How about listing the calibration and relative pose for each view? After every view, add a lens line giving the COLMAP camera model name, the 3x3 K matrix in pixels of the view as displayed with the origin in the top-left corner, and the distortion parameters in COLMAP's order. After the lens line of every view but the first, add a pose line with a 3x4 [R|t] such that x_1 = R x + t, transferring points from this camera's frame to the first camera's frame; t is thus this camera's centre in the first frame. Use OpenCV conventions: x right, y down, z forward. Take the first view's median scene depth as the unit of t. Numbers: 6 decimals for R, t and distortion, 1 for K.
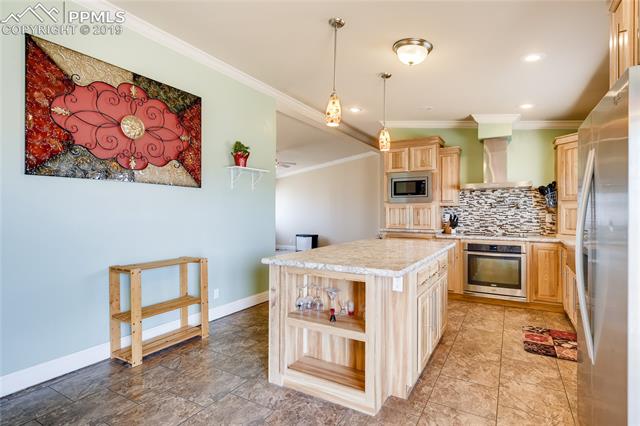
lens RADIAL K [[326.5, 0, 318.2], [0, 326.5, 209.3], [0, 0, 1]] dist [-0.001703, 0.000729]
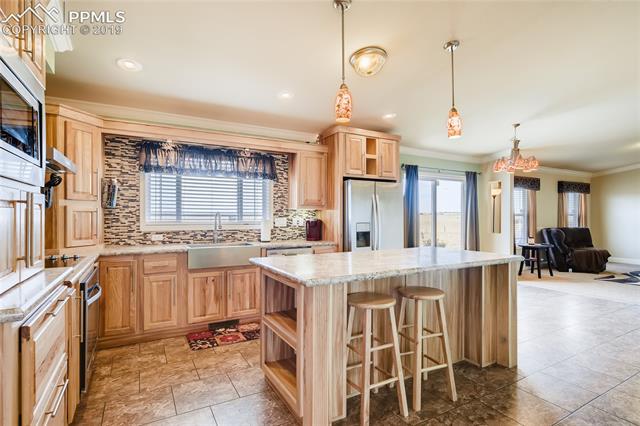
lens RADIAL K [[326.5, 0, 321.9], [0, 326.5, 216.0], [0, 0, 1]] dist [-0.001703, 0.000729]
pose [[-0.870382, -0.002243, 0.492372, -0.066747], [-0.005275, 0.999975, -0.004769, 0.009739], [-0.492349, -0.006748, -0.870372, 1.342204]]
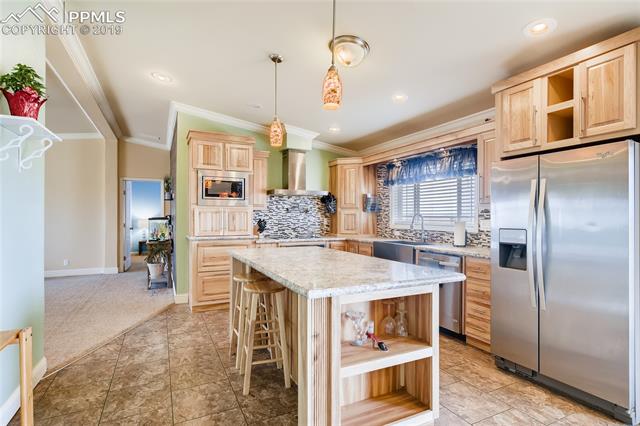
lens RADIAL K [[326.5, 0, 323.0], [0, 326.5, 216.5], [0, 0, 1]] dist [-0.001703, 0.000729]
pose [[0.537761, 0.001259, 0.843096, -0.388537], [-0.009636, 0.999943, 0.004653, 0.002683], [-0.843042, -0.010627, 0.537743, 0.365627]]
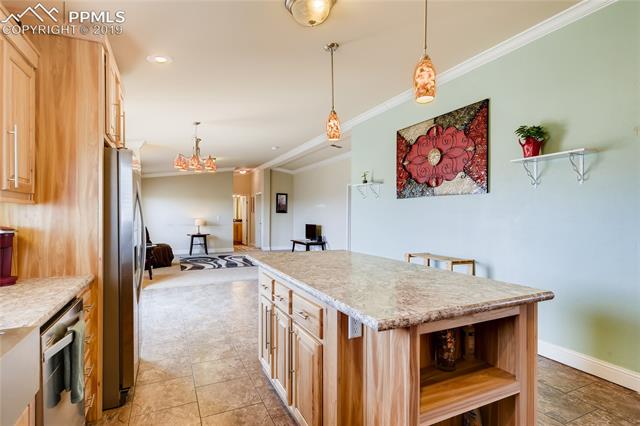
lens RADIAL K [[326.5, 0, 322.6], [0, 326.5, 214.8], [0, 0, 1]] dist [-0.001703, 0.000729]
pose [[-0.551543, -0.003068, -0.834141, 0.615148], [0.002813, 0.999981, -0.005538, 0.002456], [0.834142, -0.005401, -0.551524, 0.978434]]
